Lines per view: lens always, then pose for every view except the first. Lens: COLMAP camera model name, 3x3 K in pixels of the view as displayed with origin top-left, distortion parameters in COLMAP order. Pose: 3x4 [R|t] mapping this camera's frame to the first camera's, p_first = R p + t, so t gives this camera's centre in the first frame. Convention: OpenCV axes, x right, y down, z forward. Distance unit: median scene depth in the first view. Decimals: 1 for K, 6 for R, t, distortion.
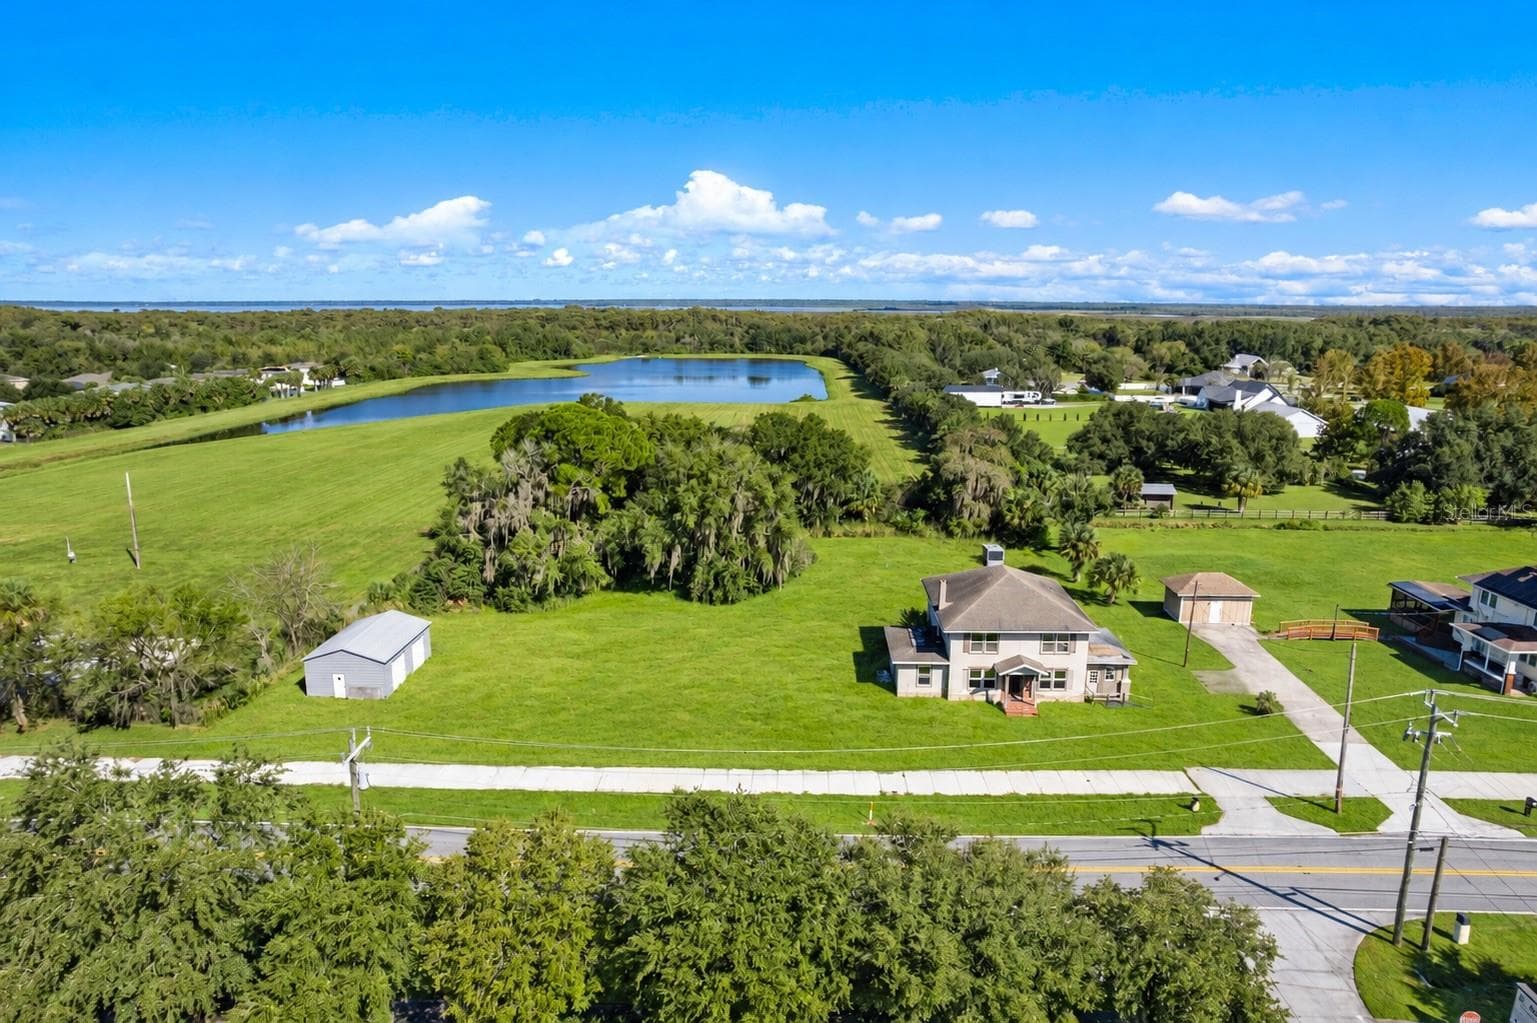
lens RADIAL K [[977.6, 0, 768.5], [0, 977.6, 511.5], [0, 0, 1]] dist [-0.073608, 0.060918]
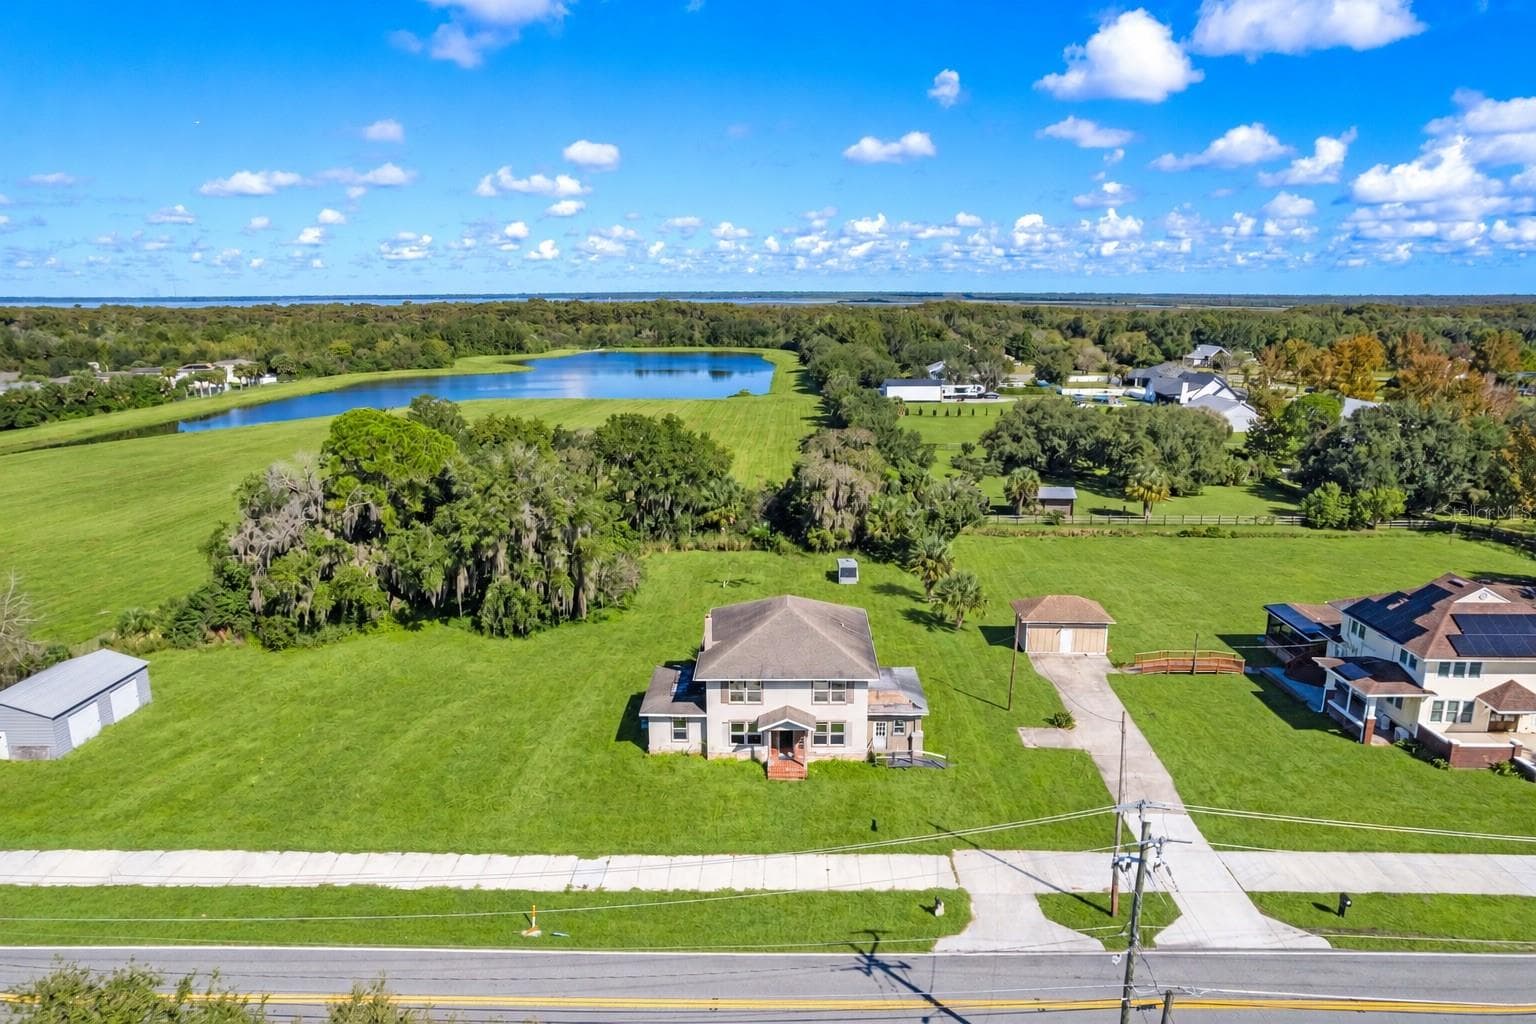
lens RADIAL K [[976.9, 0, 768.0], [0, 976.9, 512.0], [0, 0, 1]] dist [-0.073608, 0.060918]
pose [[0.999912, -0.007084, 0.011207, 0.108333], [0.006992, 0.999941, 0.008271, -0.013565], [-0.011265, -0.008192, 0.999903, 0.069906]]
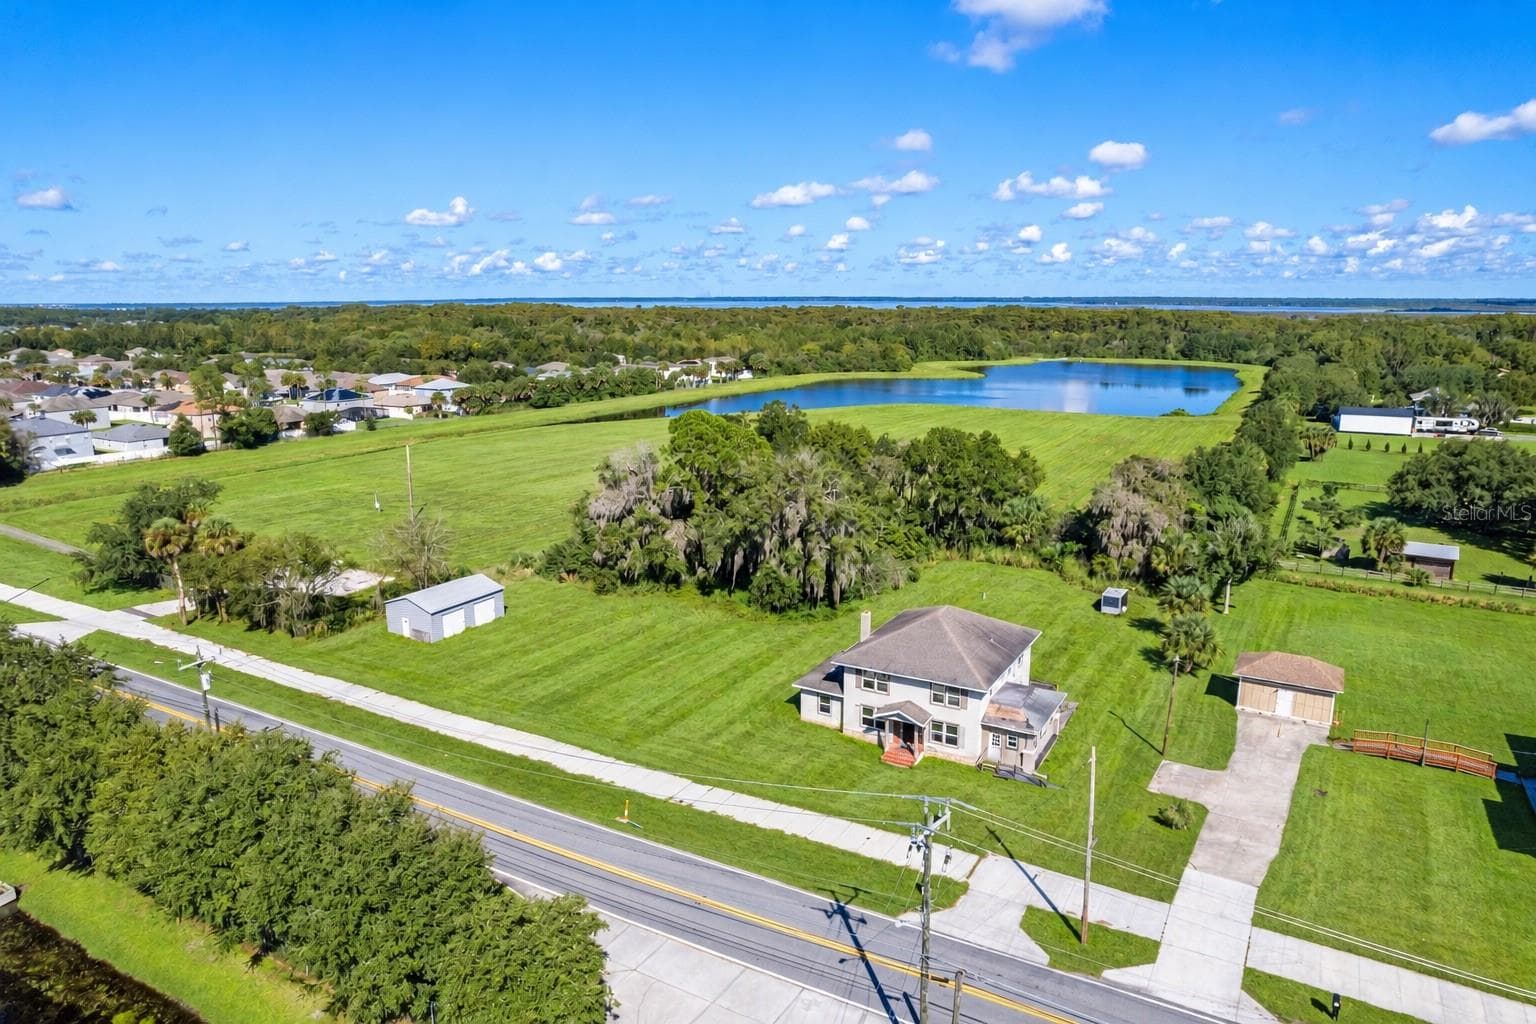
lens RADIAL K [[976.9, 0, 768.0], [0, 976.9, 512.0], [0, 0, 1]] dist [-0.073608, 0.060918]
pose [[0.884847, 0.095505, -0.455987, 0.257147], [-0.093902, 0.995236, 0.026230, -0.022565], [0.456320, 0.019609, 0.889600, 0.039894]]
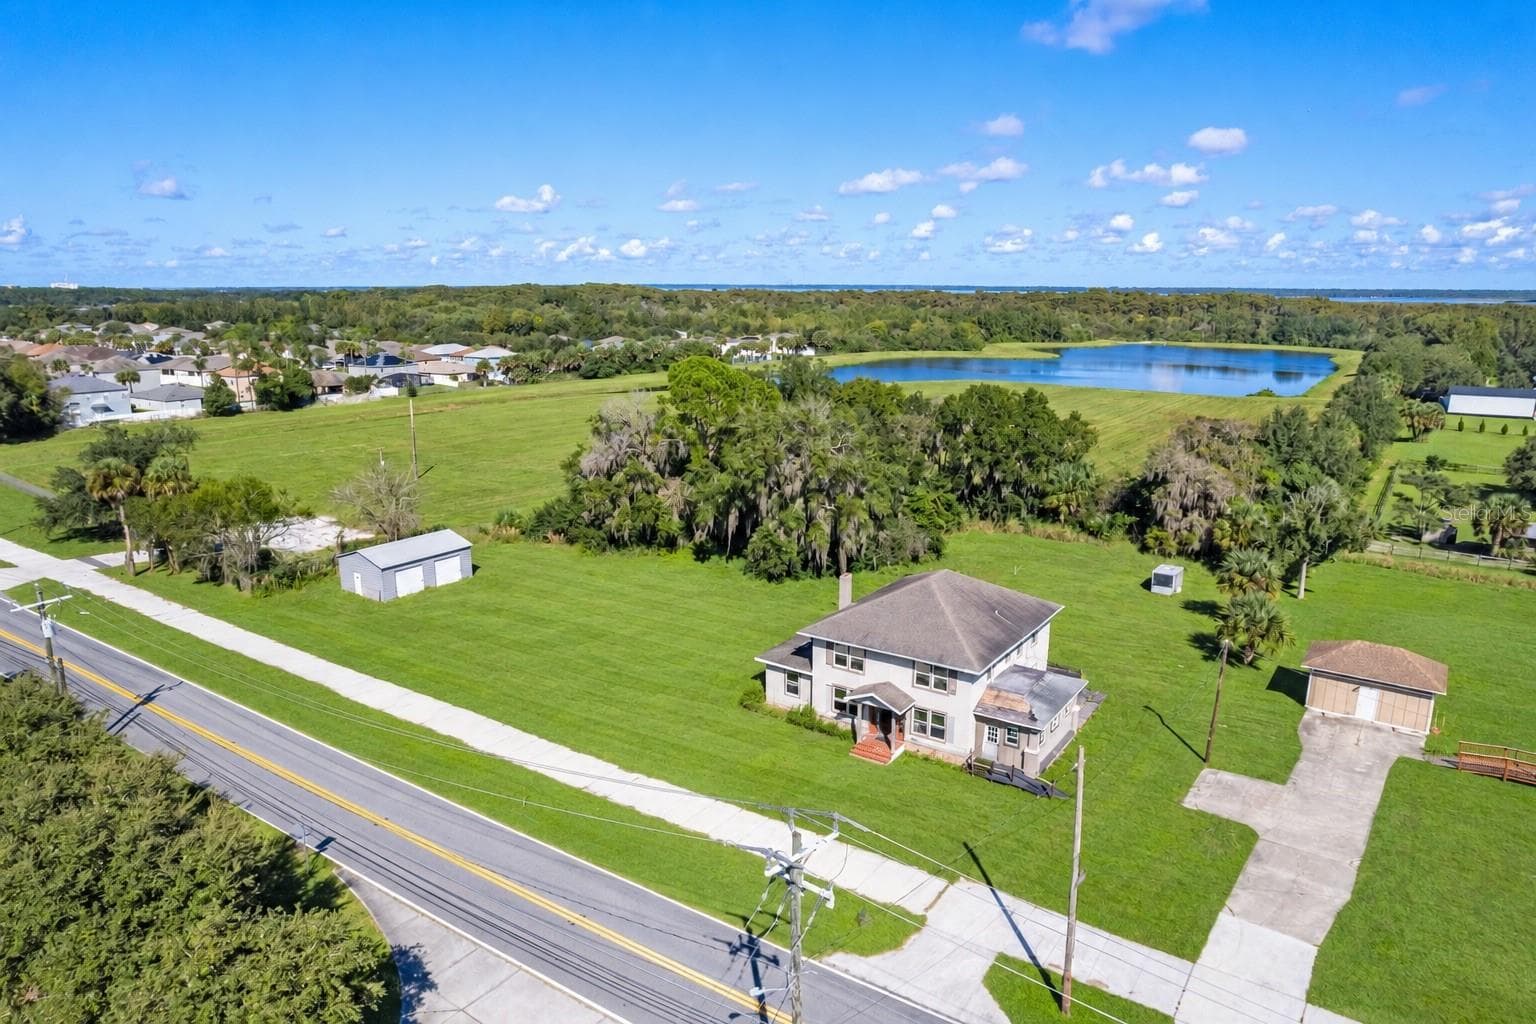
lens RADIAL K [[976.9, 0, 768.0], [0, 976.9, 512.0], [0, 0, 1]] dist [-0.073608, 0.060918]
pose [[0.843756, 0.121694, -0.522749, 0.264375], [-0.114235, 0.992359, 0.046633, -0.006053], [0.524430, 0.020370, 0.851210, 0.131889]]
